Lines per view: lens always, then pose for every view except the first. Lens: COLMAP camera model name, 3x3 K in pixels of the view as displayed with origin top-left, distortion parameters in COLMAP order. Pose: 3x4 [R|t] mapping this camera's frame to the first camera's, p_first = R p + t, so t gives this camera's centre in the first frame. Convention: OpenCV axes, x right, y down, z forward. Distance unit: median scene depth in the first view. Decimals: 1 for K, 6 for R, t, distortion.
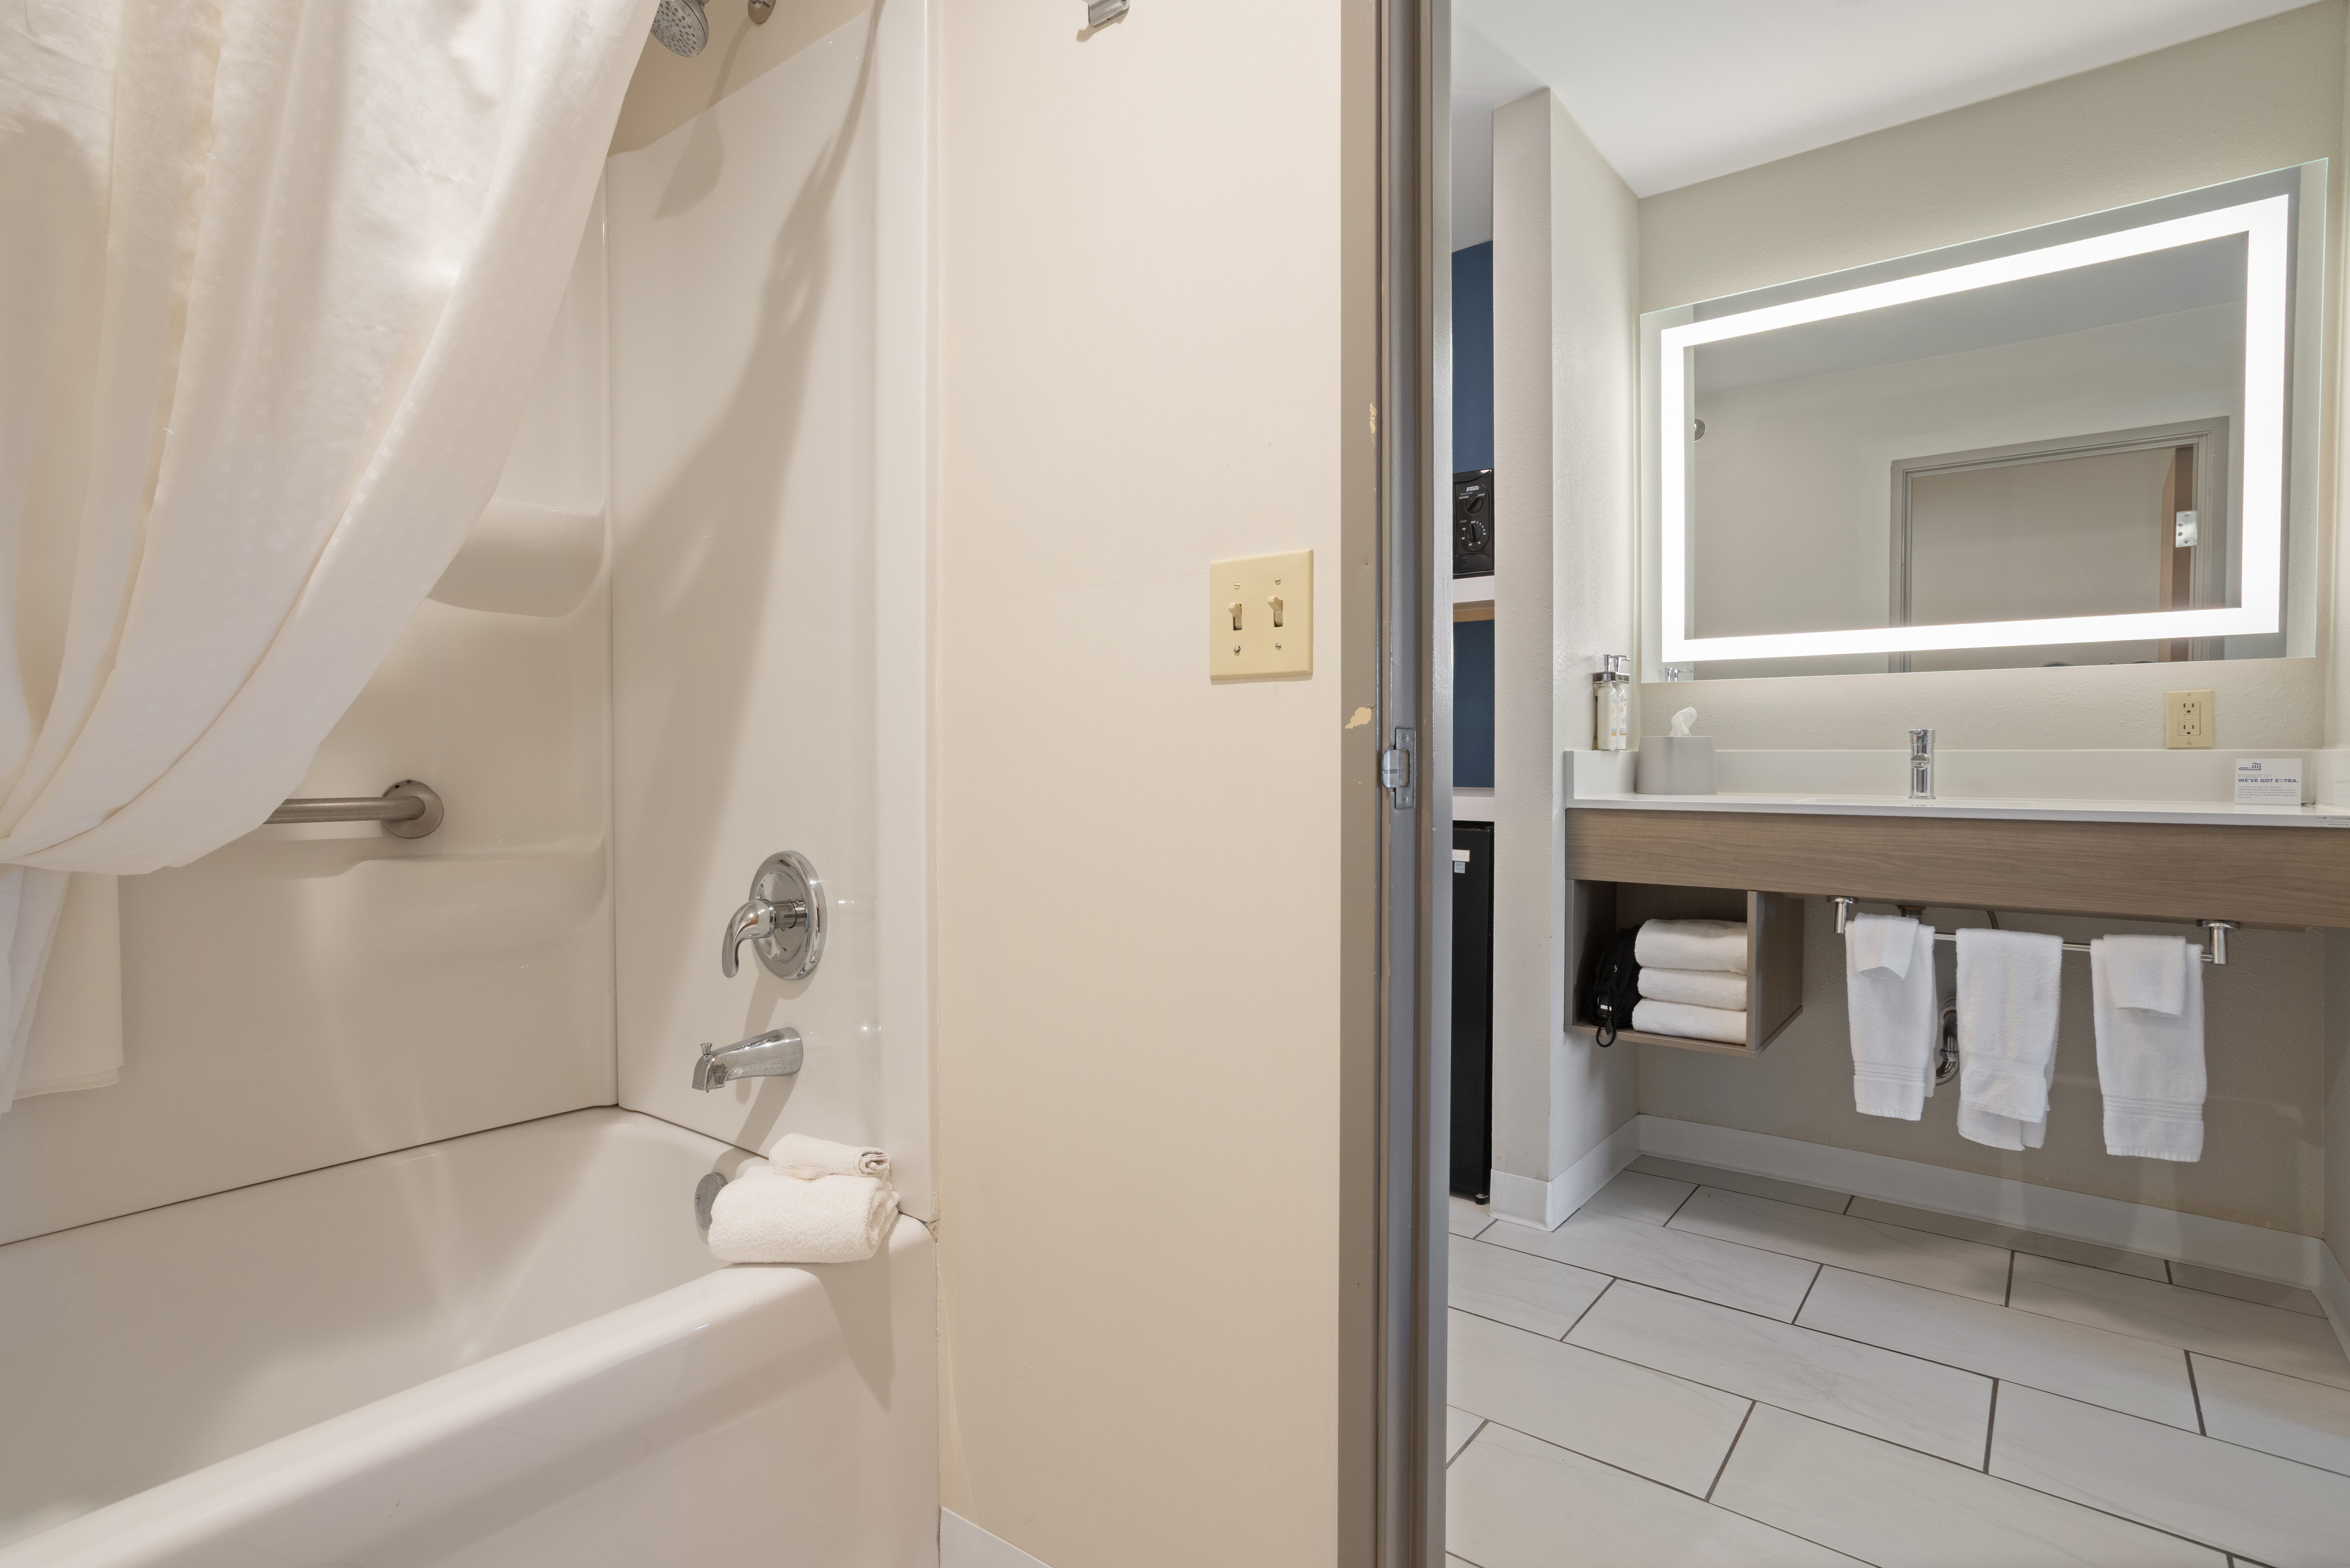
lens RADIAL K [[1156.9, 0, 1159.6], [0, 1156.9, 780.9], [0, 0, 1]] dist [-0.049841, 0.032982]
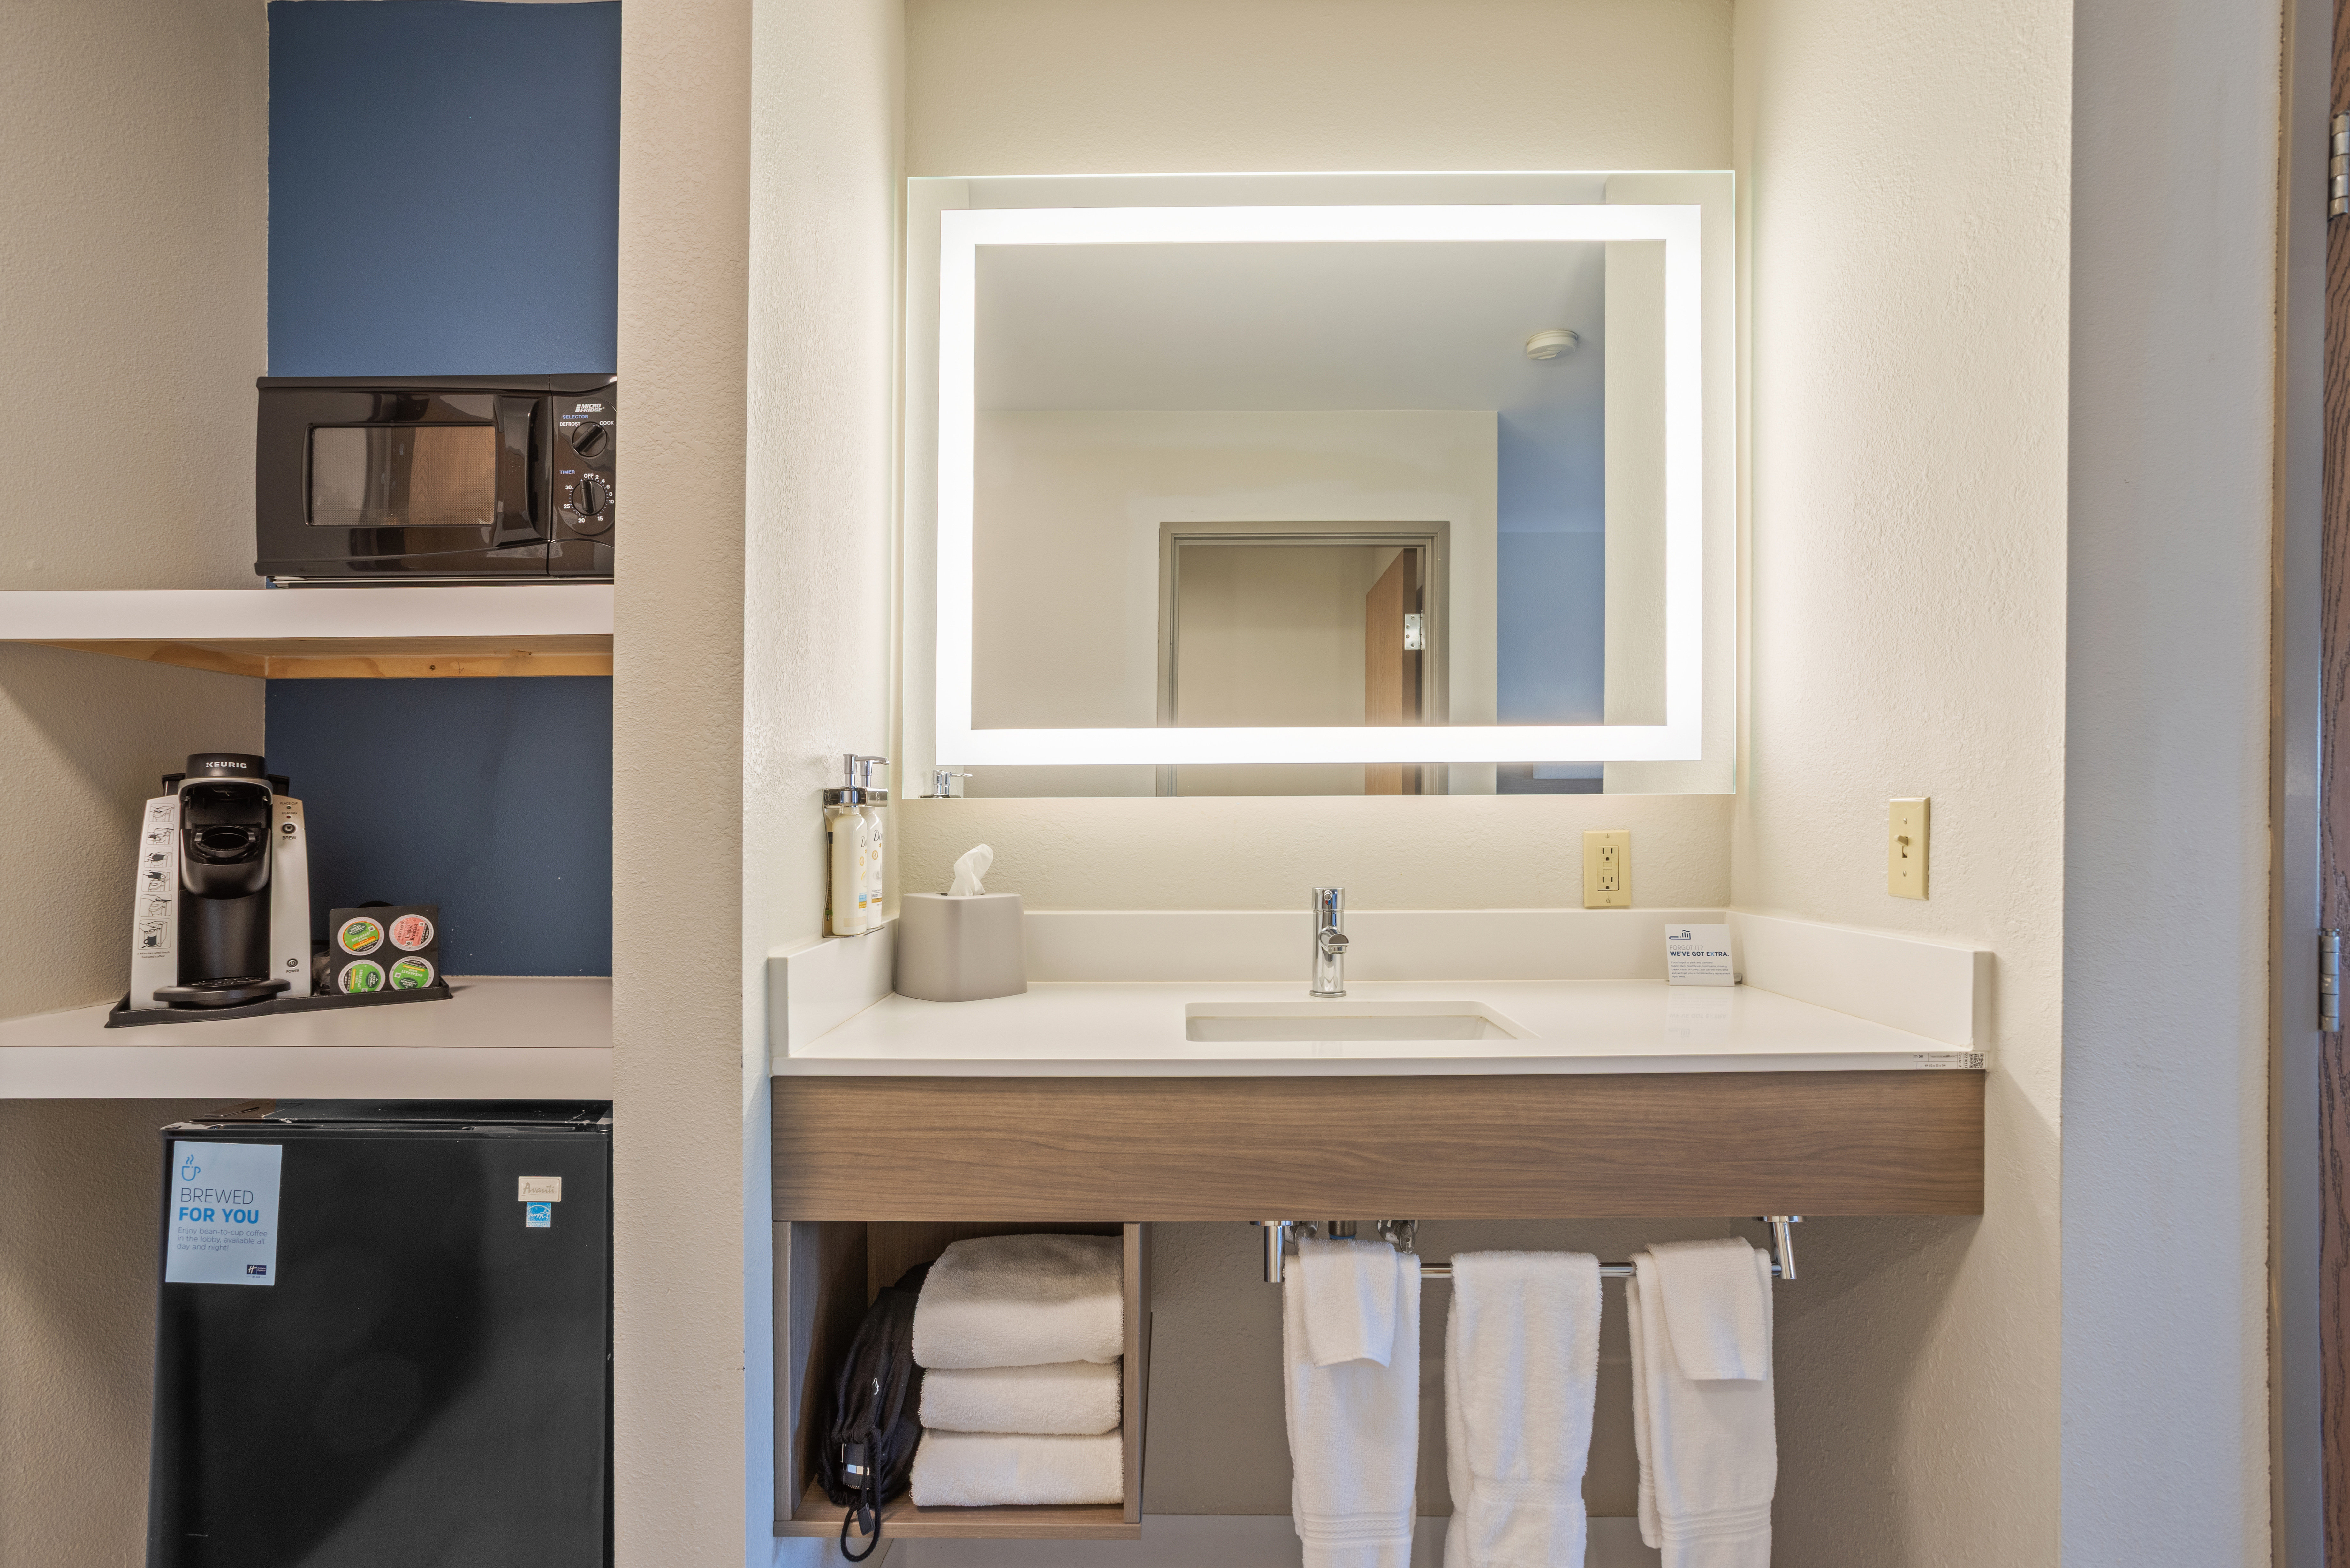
lens RADIAL K [[1156.9, 0, 1159.6], [0, 1156.9, 780.9], [0, 0, 1]] dist [-0.049841, 0.032982]
pose [[0.790576, 0.015346, 0.612172, 0.187824], [0.018927, 0.998596, -0.049475, -0.072456], [-0.612072, 0.050700, 0.789175, 0.522470]]
